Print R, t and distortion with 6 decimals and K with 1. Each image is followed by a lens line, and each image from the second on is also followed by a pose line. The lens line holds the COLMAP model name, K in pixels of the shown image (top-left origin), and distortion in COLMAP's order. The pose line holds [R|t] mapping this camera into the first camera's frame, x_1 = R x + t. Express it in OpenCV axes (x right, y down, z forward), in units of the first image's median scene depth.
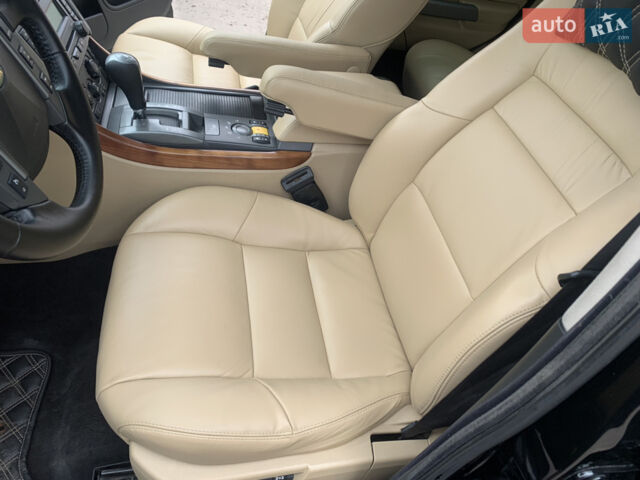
lens RADIAL K [[501.9, 0, 325.9], [0, 501.9, 234.8], [0, 0, 1]] dist [0.012298, -0.012655]
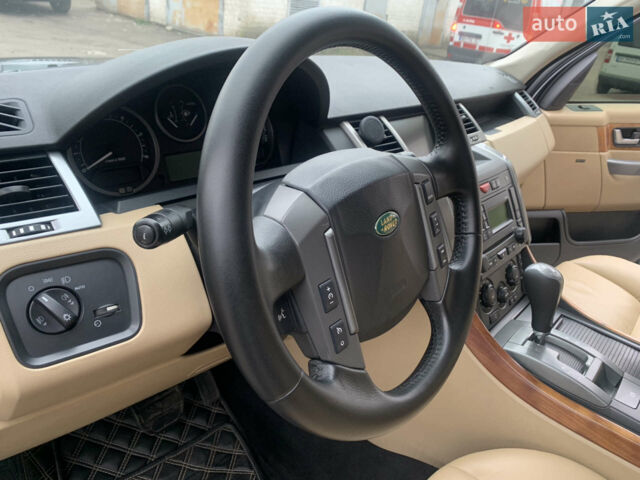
lens RADIAL K [[501.9, 0, 325.9], [0, 501.9, 234.8], [0, 0, 1]] dist [0.012298, -0.012655]
pose [[0.634363, 0.233912, -0.736796, -0.032154], [-0.535200, 0.820643, -0.200263, -0.032105], [0.557803, 0.521373, 0.645776, 0.207167]]
